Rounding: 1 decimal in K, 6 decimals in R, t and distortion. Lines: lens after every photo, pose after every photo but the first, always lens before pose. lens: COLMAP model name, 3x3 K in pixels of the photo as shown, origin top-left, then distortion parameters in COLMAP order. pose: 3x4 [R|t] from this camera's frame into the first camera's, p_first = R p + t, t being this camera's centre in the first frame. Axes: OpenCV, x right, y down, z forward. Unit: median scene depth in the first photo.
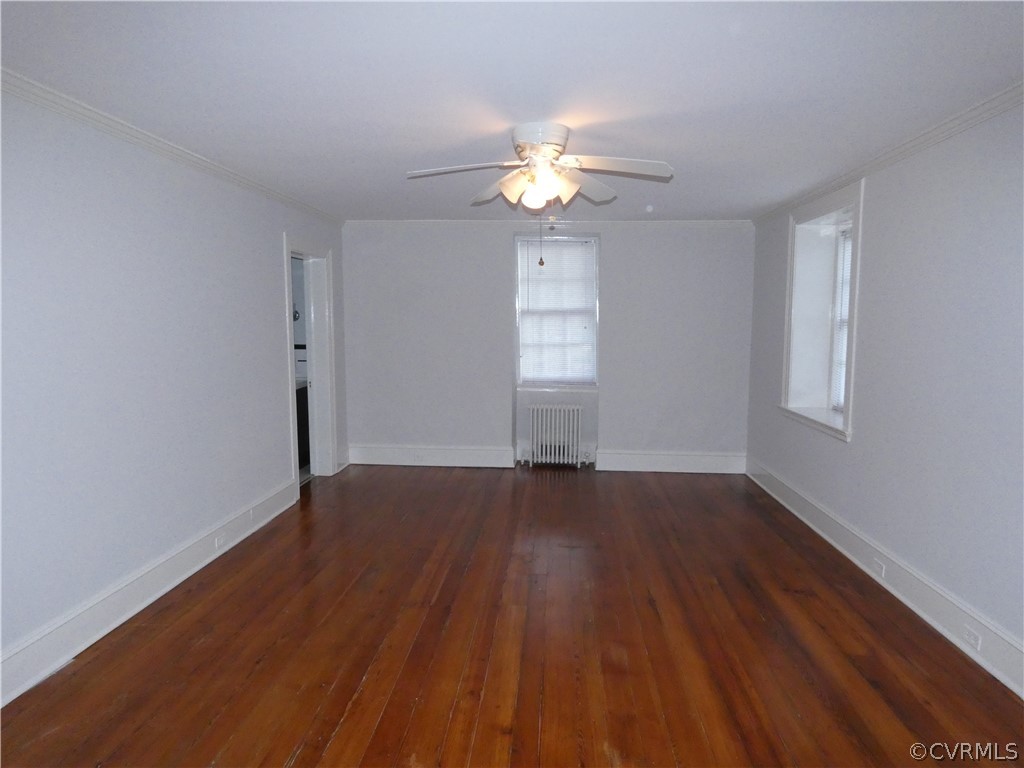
lens RADIAL K [[613.8, 0, 510.5], [0, 613.8, 379.4], [0, 0, 1]] dist [-0.000896, -0.000191]
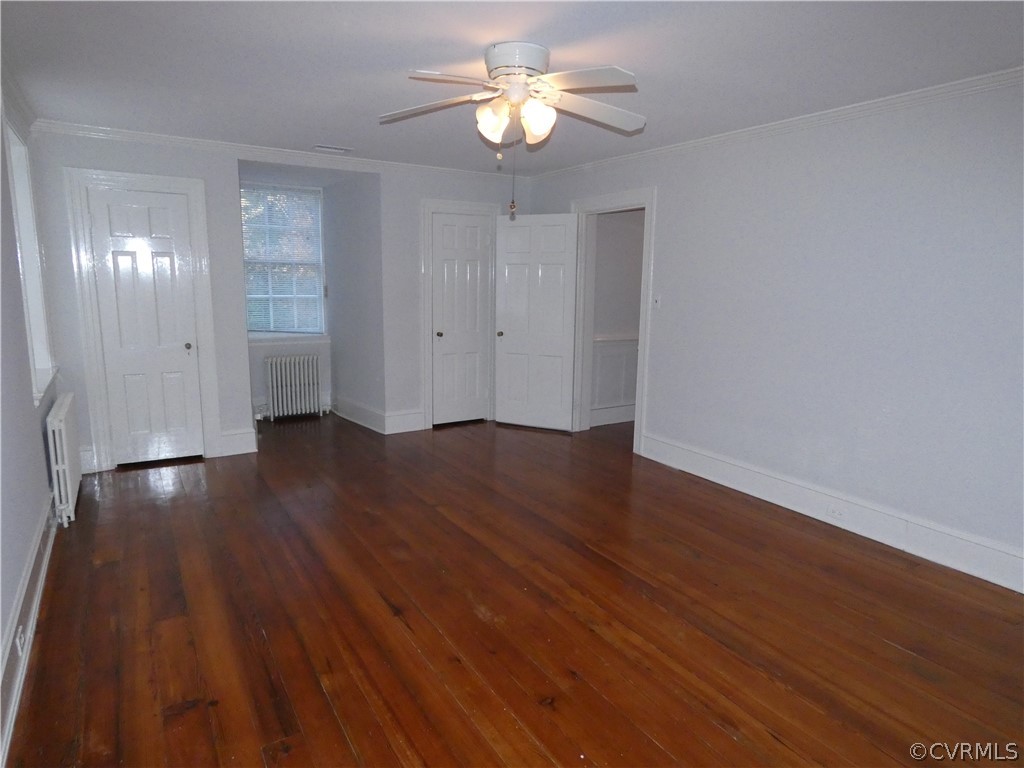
lens RADIAL K [[613.8, 0, 510.5], [0, 613.8, 379.4], [0, 0, 1]] dist [-0.000896, -0.000191]
pose [[-0.803502, 0.087901, -0.588777, 0.653818], [-0.070787, 0.967914, 0.241106, -0.175323], [0.591079, 0.235407, -0.771498, 1.901856]]
